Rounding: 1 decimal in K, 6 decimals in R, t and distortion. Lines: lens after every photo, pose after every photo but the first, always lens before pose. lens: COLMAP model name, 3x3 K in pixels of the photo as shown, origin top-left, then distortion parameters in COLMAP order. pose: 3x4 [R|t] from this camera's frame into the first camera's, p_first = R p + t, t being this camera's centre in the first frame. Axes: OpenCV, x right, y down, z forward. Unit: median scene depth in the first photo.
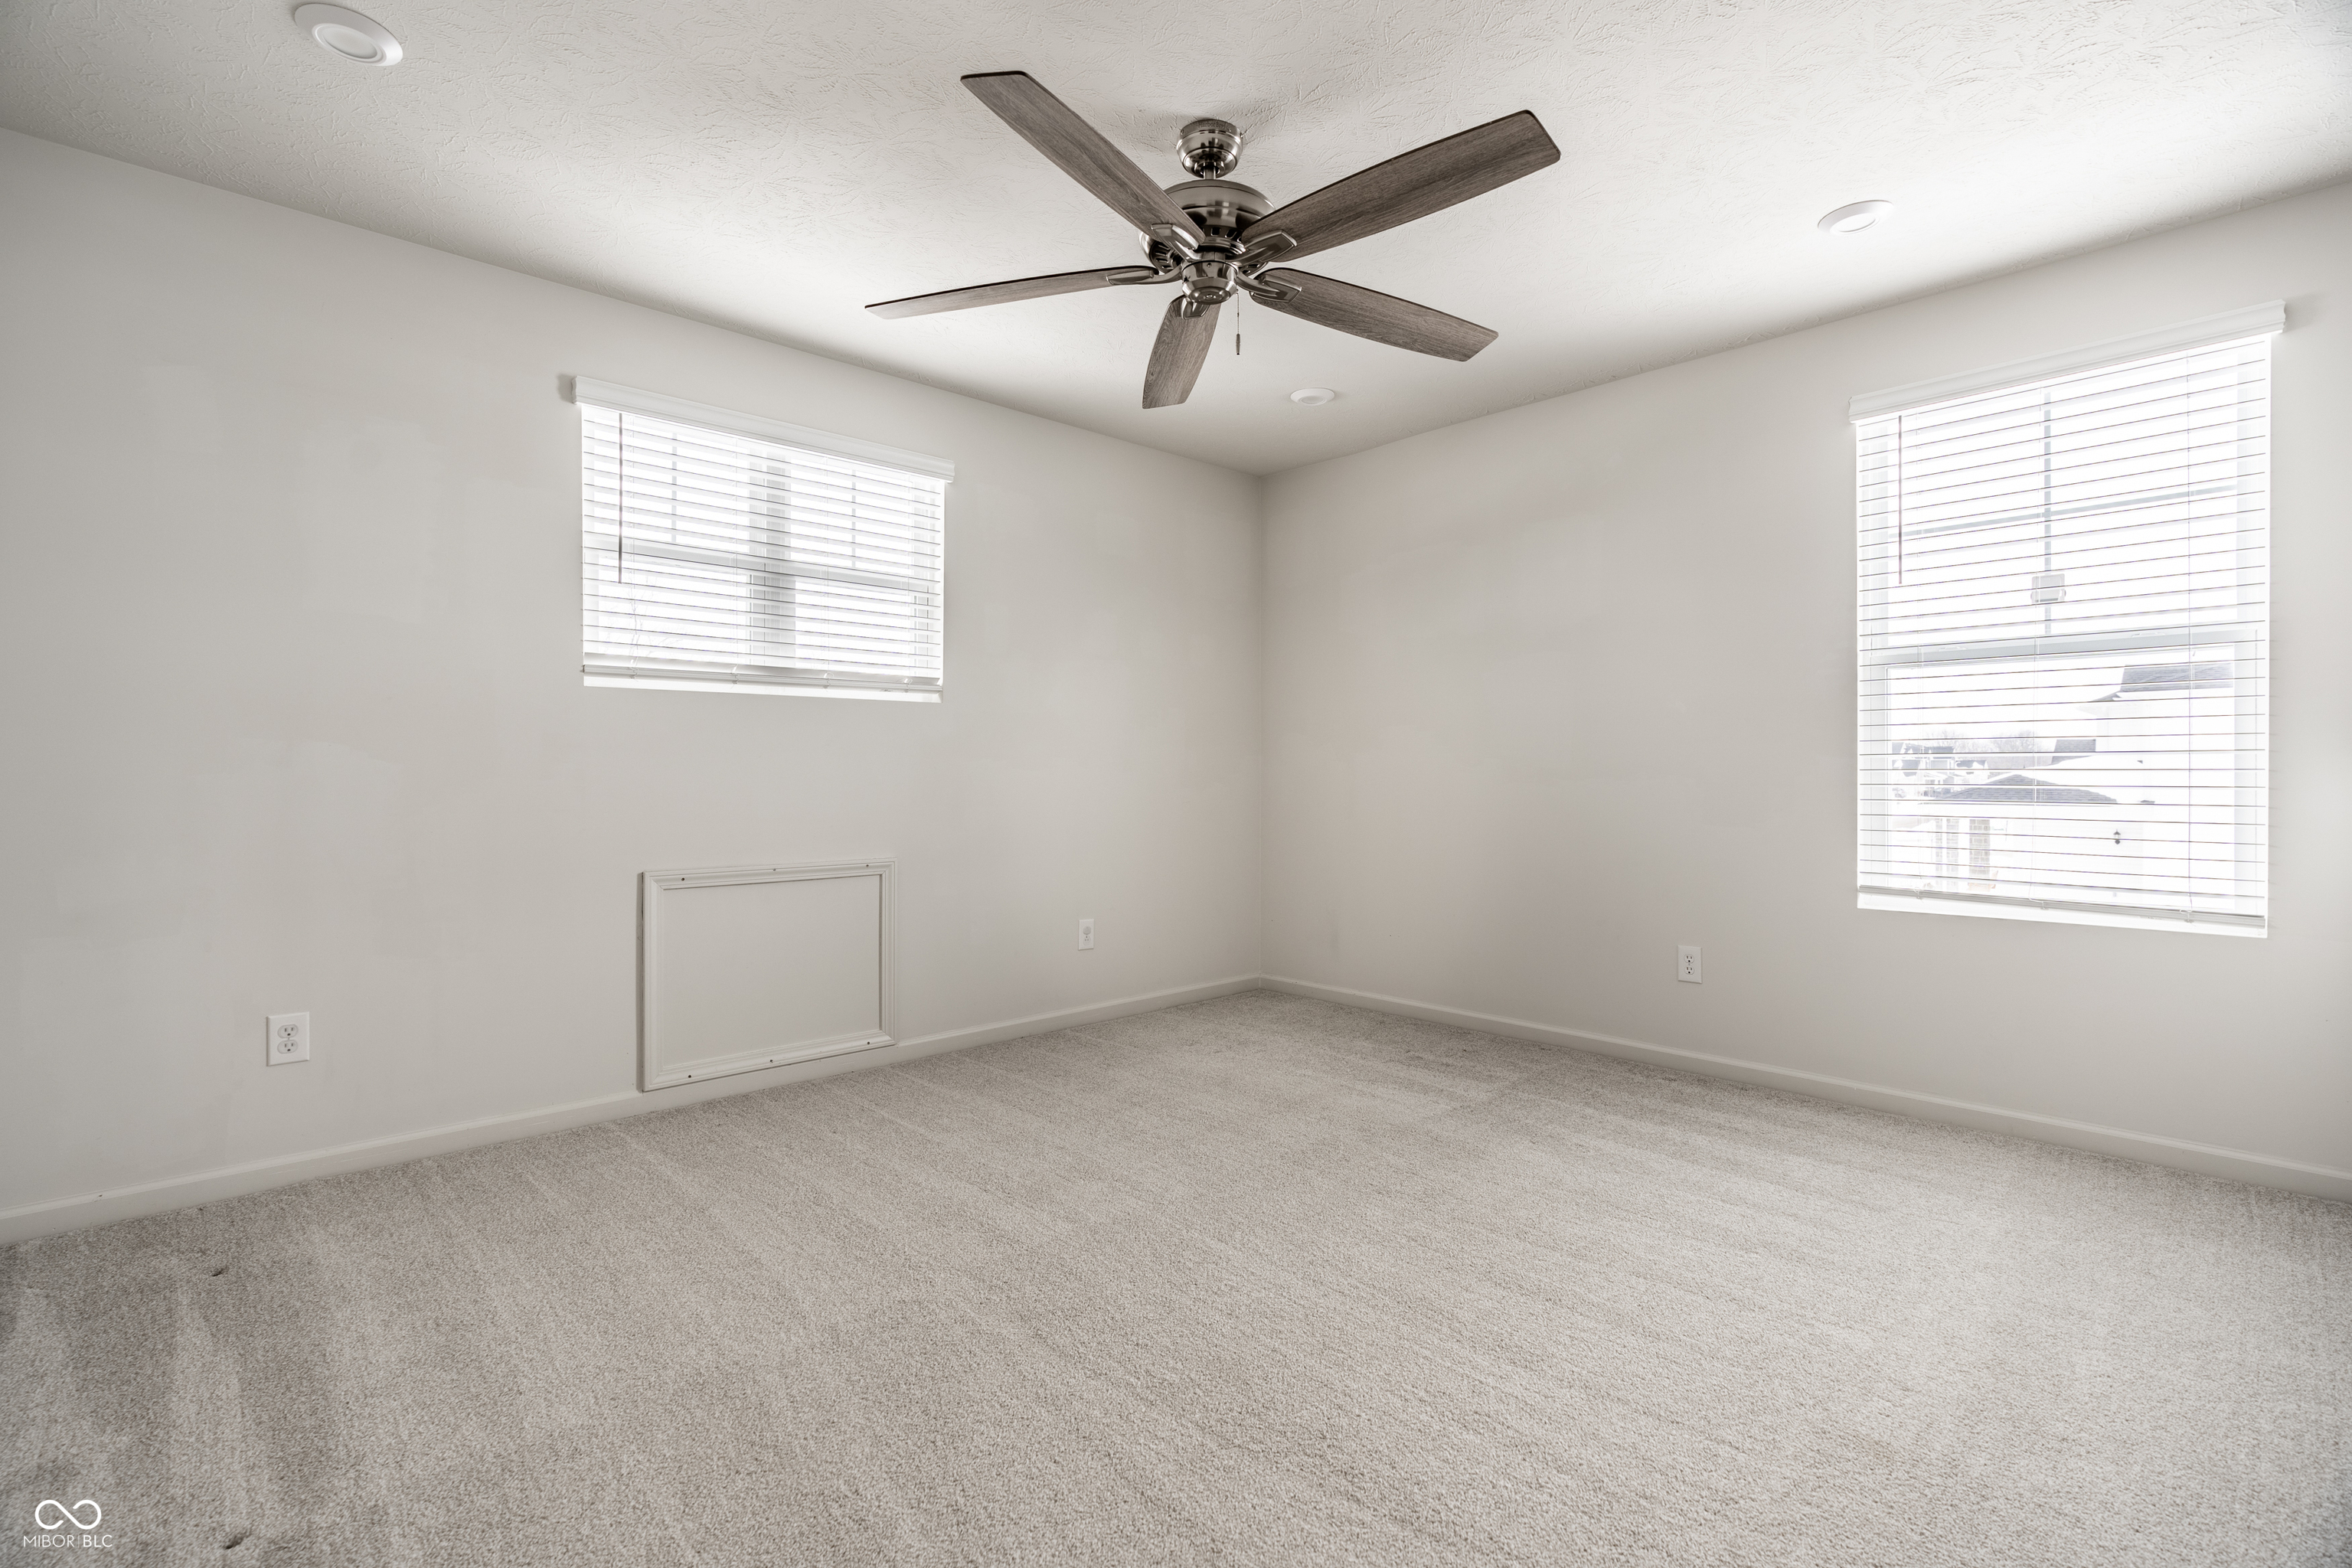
lens RADIAL K [[1103.0, 0, 1185.4], [0, 1103.0, 781.5], [0, 0, 1]] dist [-0.000441, 0.001105]
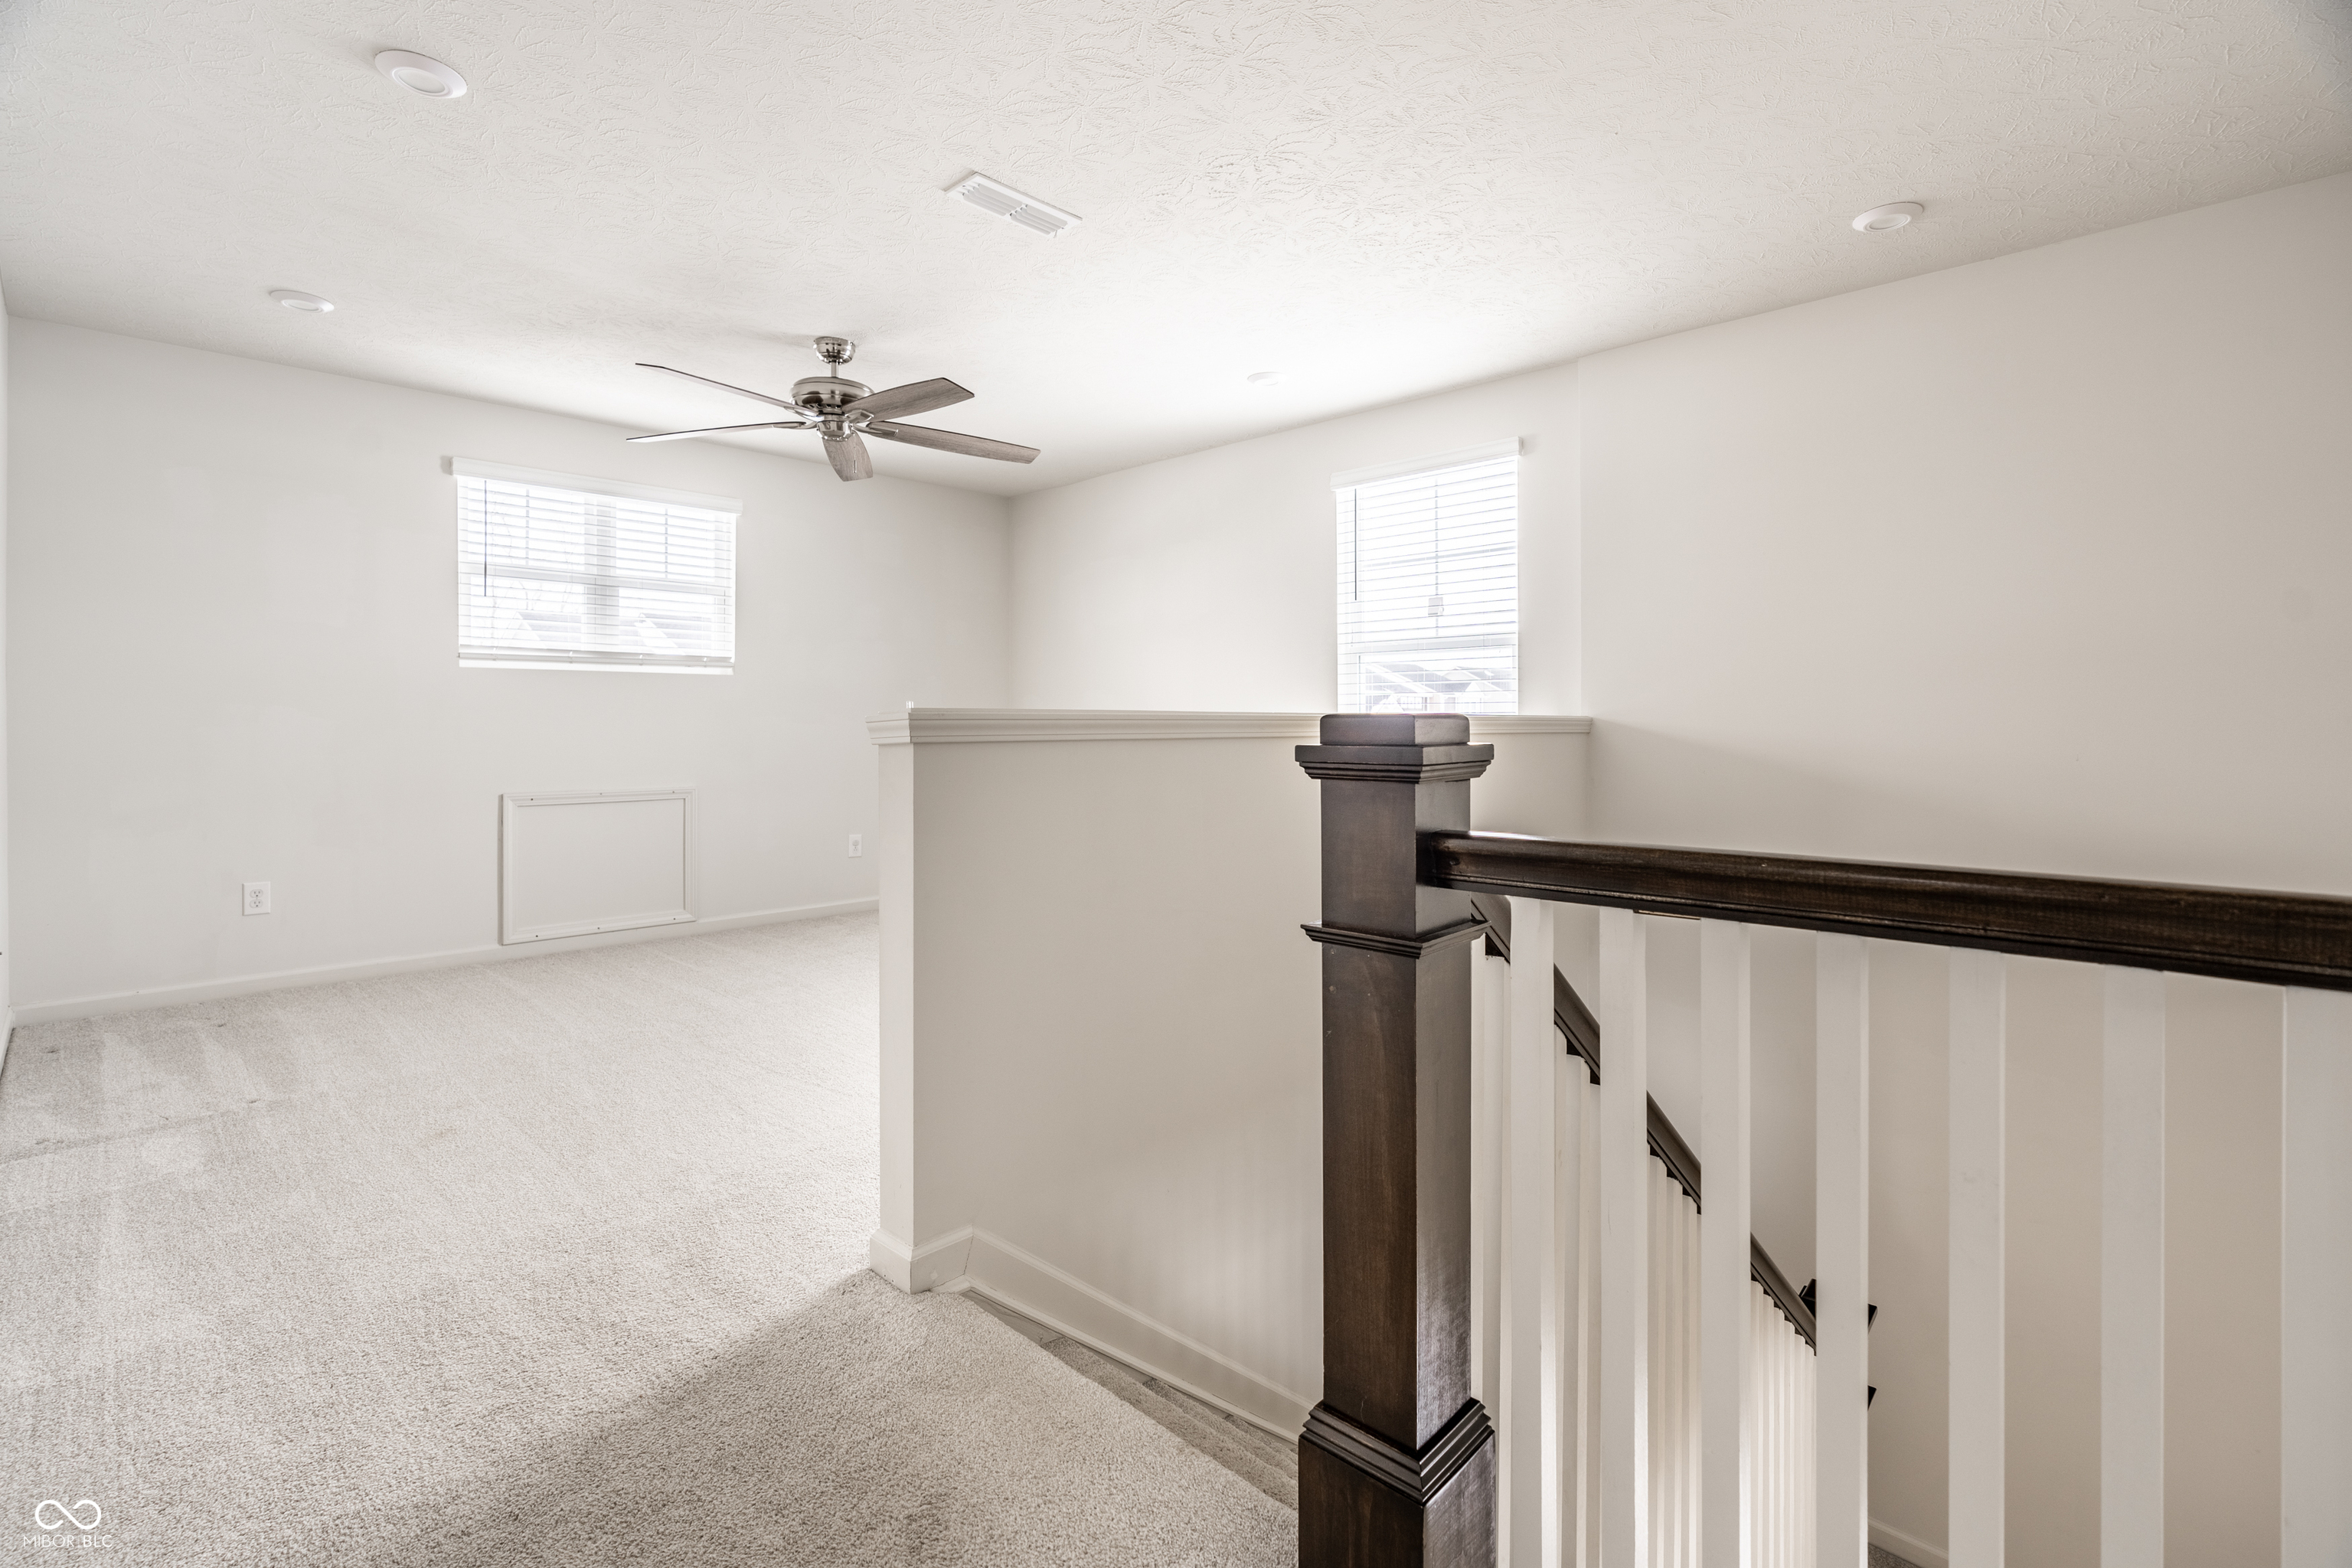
lens RADIAL K [[1103.0, 0, 1181.4], [0, 1103.0, 734.2], [0, 0, 1]] dist [-0.000441, 0.001105]
pose [[0.999146, -0.000363, 0.041311, 0.339024], [0.000374, 1.000000, -0.000258, 0.003553], [-0.041311, 0.000273, 0.999146, -0.485742]]
